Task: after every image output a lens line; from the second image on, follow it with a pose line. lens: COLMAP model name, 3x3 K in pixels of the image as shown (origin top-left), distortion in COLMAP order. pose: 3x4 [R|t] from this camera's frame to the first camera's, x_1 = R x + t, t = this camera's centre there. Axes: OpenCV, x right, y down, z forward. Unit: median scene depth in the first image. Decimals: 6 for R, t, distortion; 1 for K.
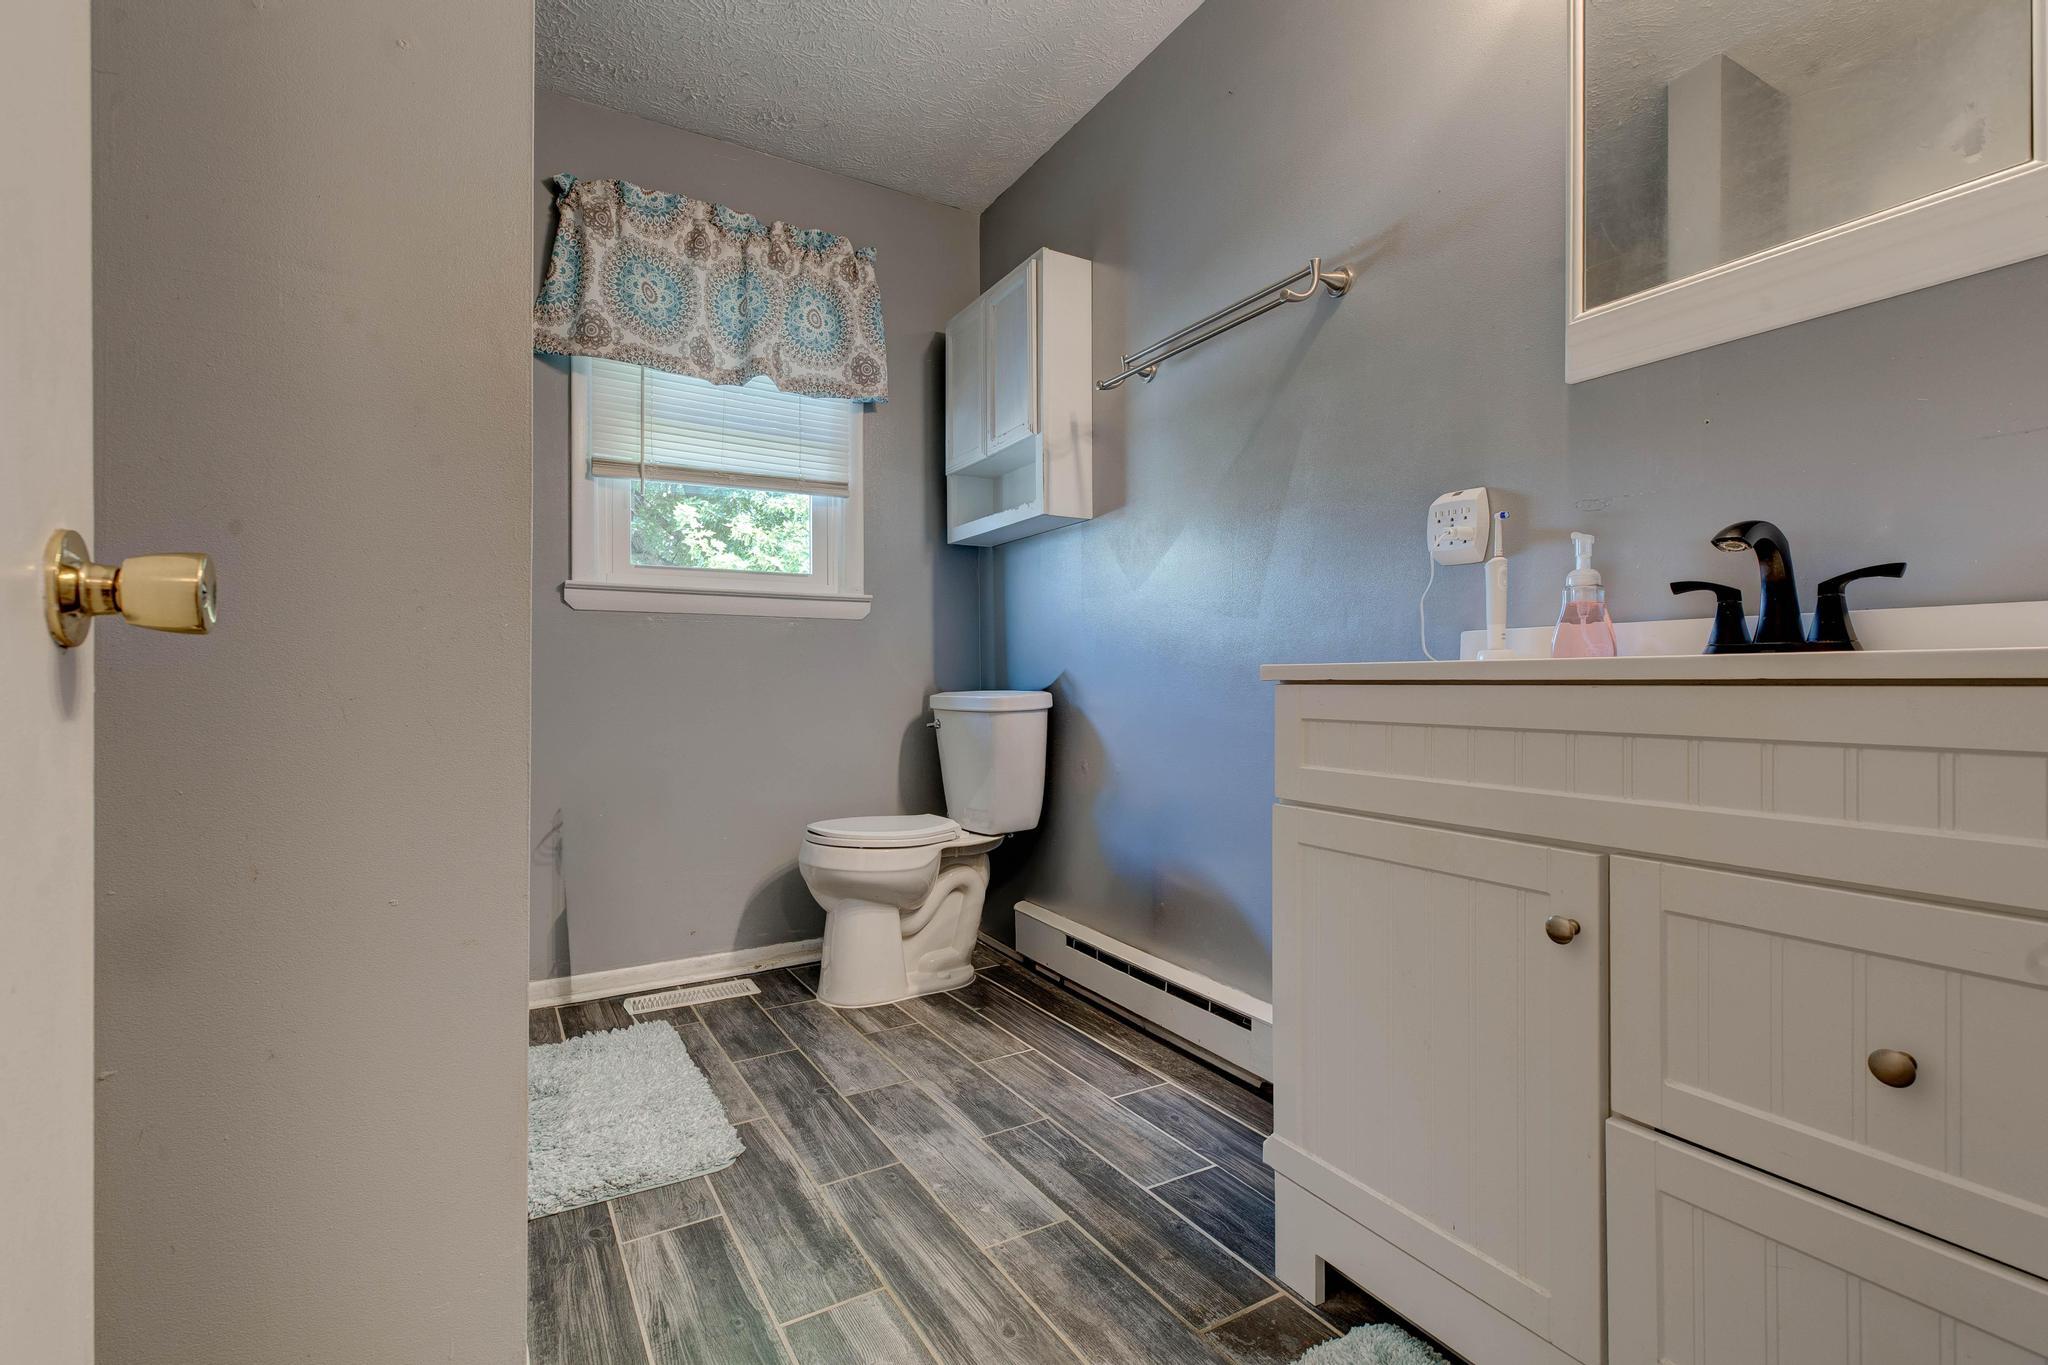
lens RADIAL K [[951.5, 0, 1022.9], [0, 951.5, 685.4], [0, 0, 1]] dist [0.001187, -0.000246]
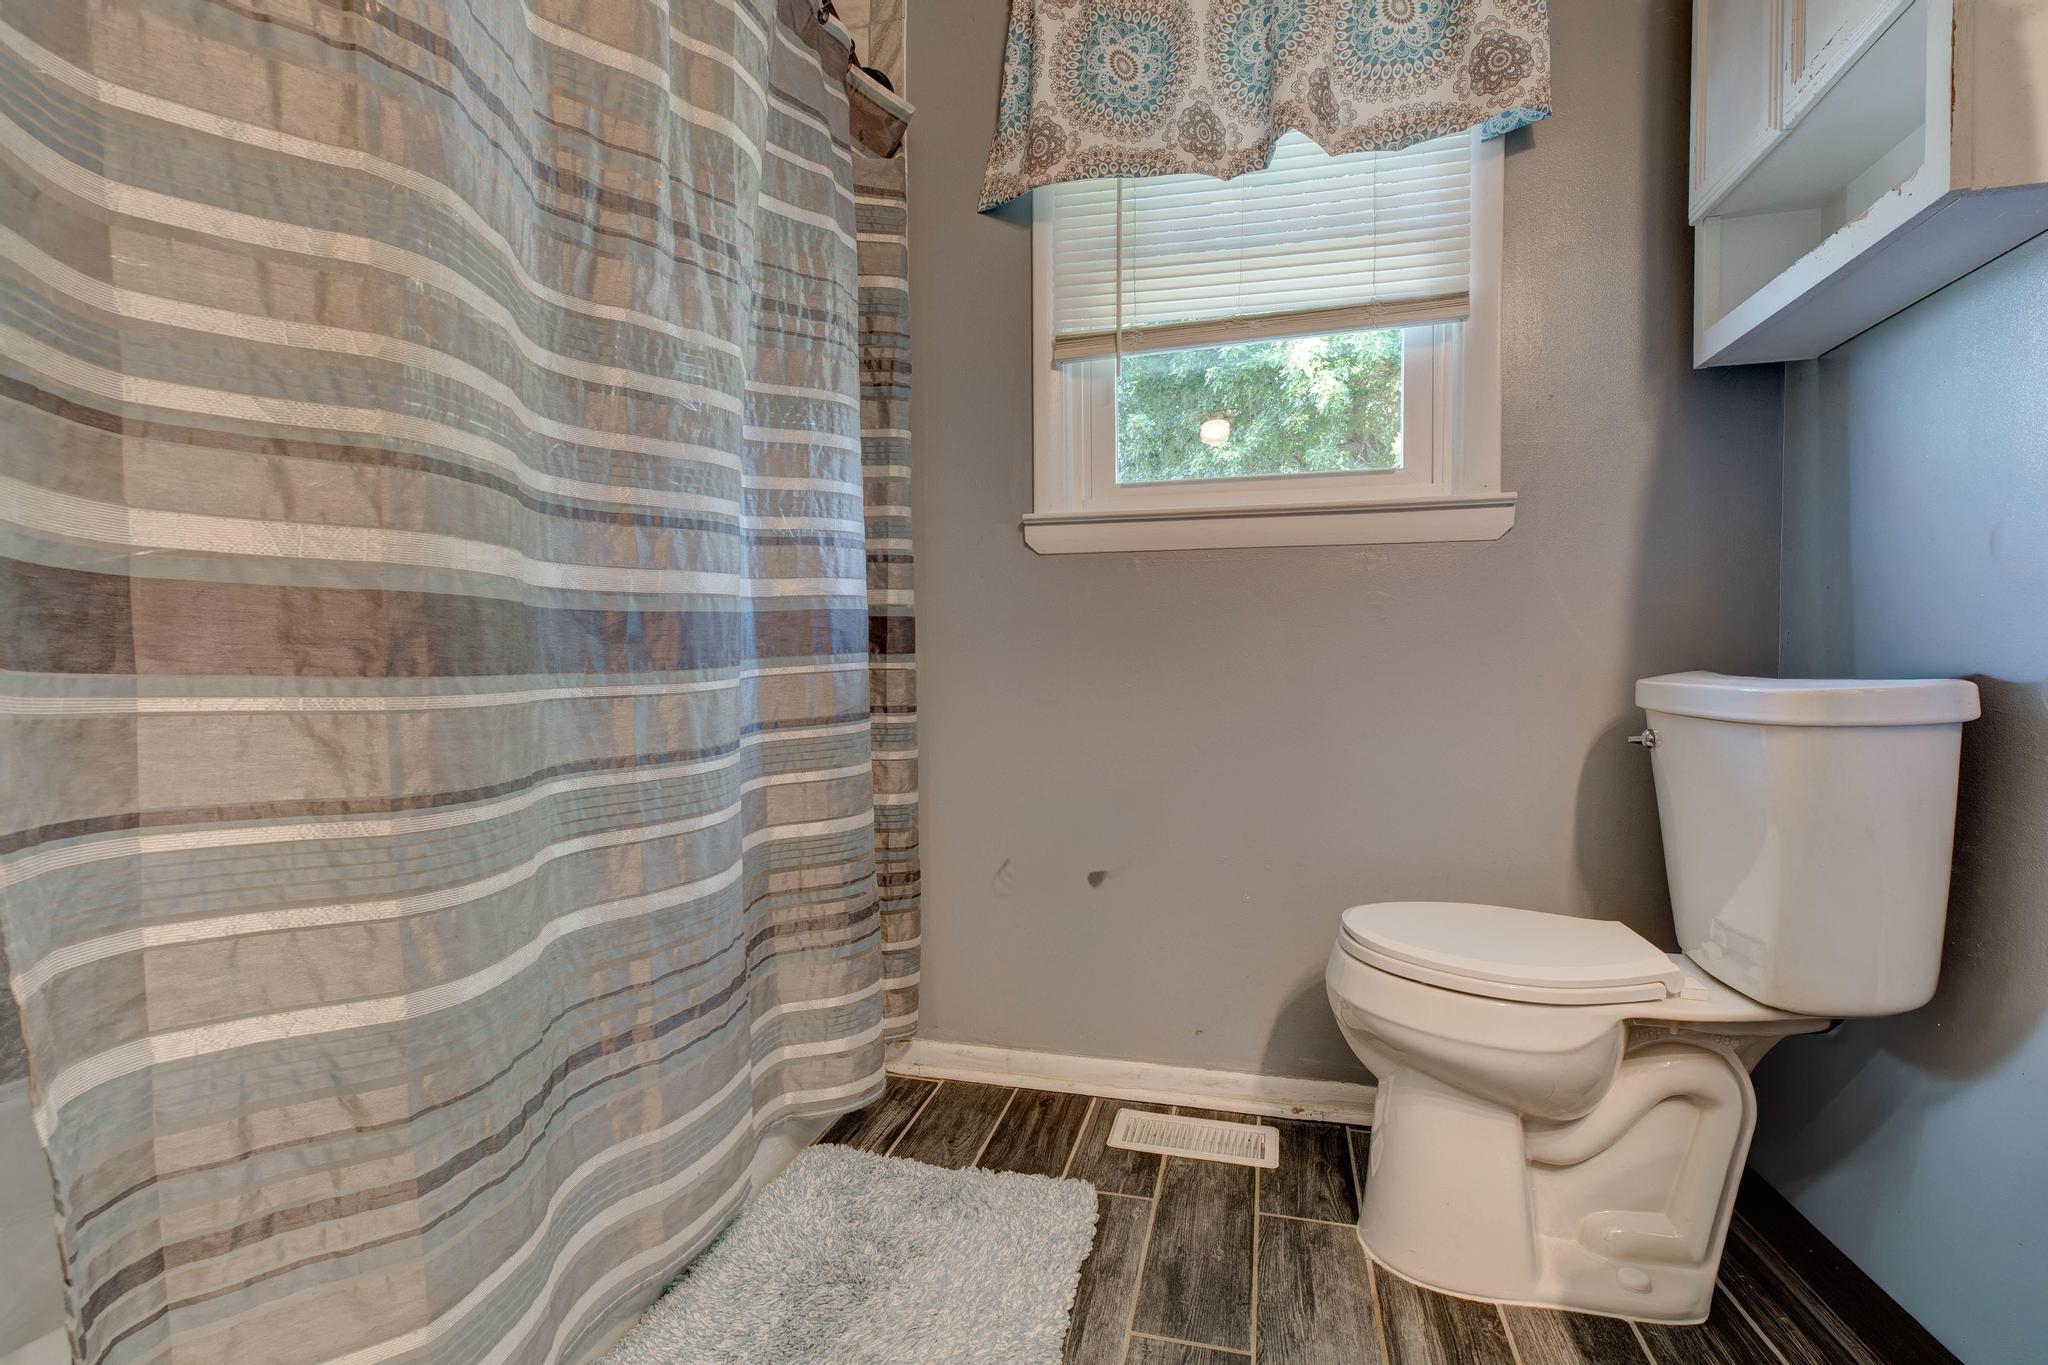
lens RADIAL K [[951.5, 0, 1012.0], [0, 951.5, 677.9], [0, 0, 1]] dist [0.001187, -0.000246]
pose [[0.693562, 0.019487, -0.720133, 0.037187], [0.001887, 0.999582, 0.028865, -0.006440], [0.720394, -0.021379, 0.693235, 0.465783]]
